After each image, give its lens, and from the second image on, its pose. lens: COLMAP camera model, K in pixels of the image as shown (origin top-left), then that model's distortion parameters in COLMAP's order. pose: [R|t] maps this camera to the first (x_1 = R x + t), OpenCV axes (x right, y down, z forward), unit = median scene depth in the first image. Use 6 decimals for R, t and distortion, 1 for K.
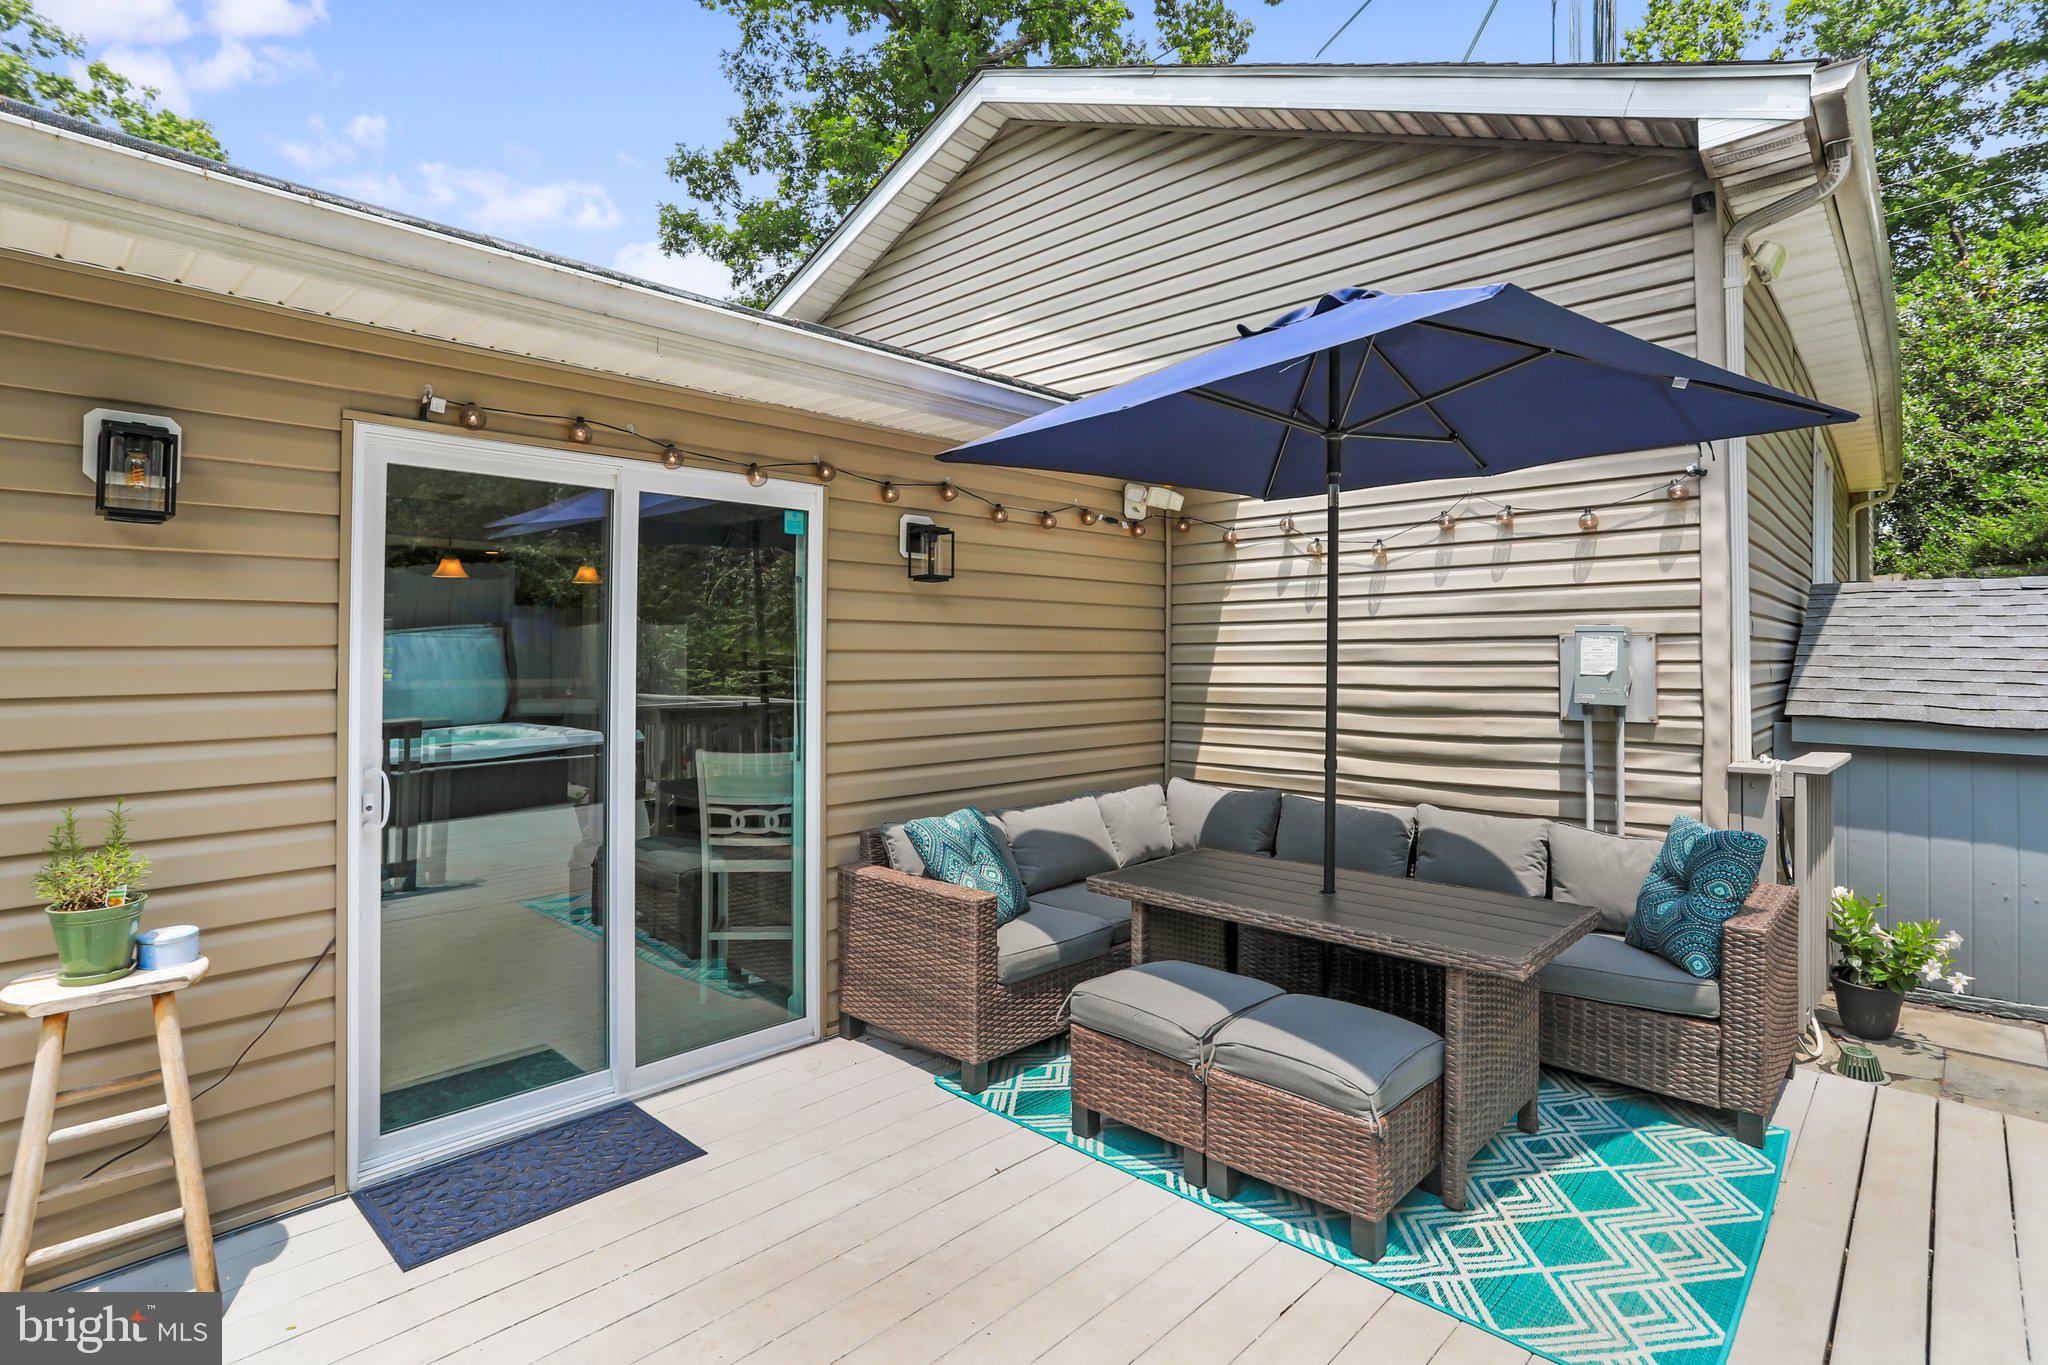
lens RADIAL K [[998.2, 0, 987.9], [0, 998.2, 646.2], [0, 0, 1]] dist [-0.041026, 0.019757]
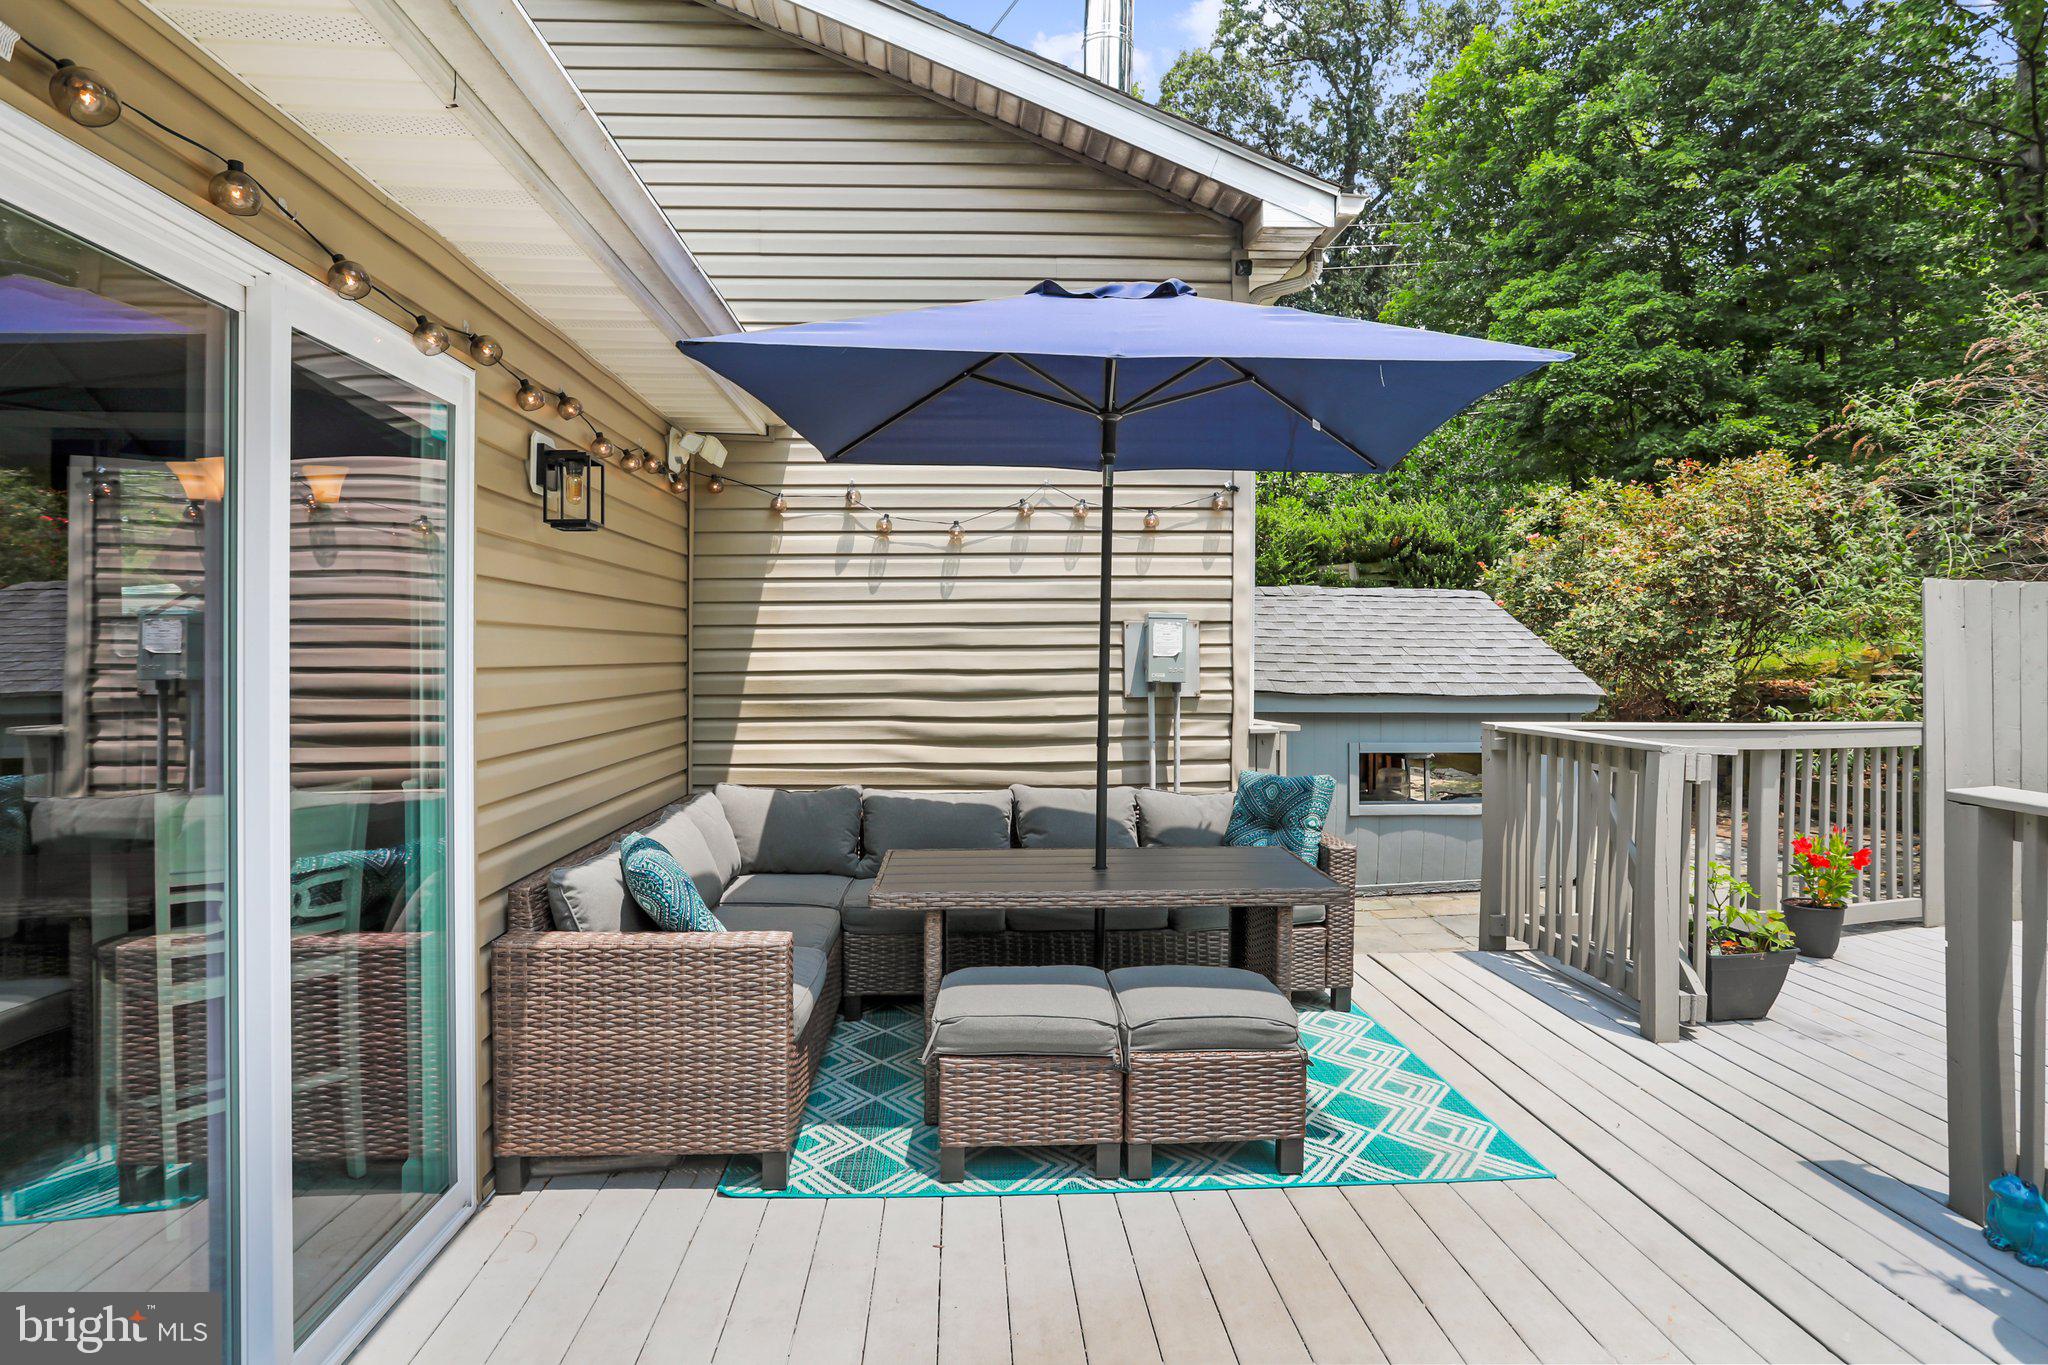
lens RADIAL K [[1125.0, 0, 1020.8], [0, 1125.0, 668.9], [0, 0, 1]] dist [-0.033635, 0.007378]
pose [[0.683835, -0.010831, 0.729556, -0.443302], [-0.006802, 0.999752, 0.021218, 0.016978], [-0.729605, -0.019472, 0.683592, 0.224351]]
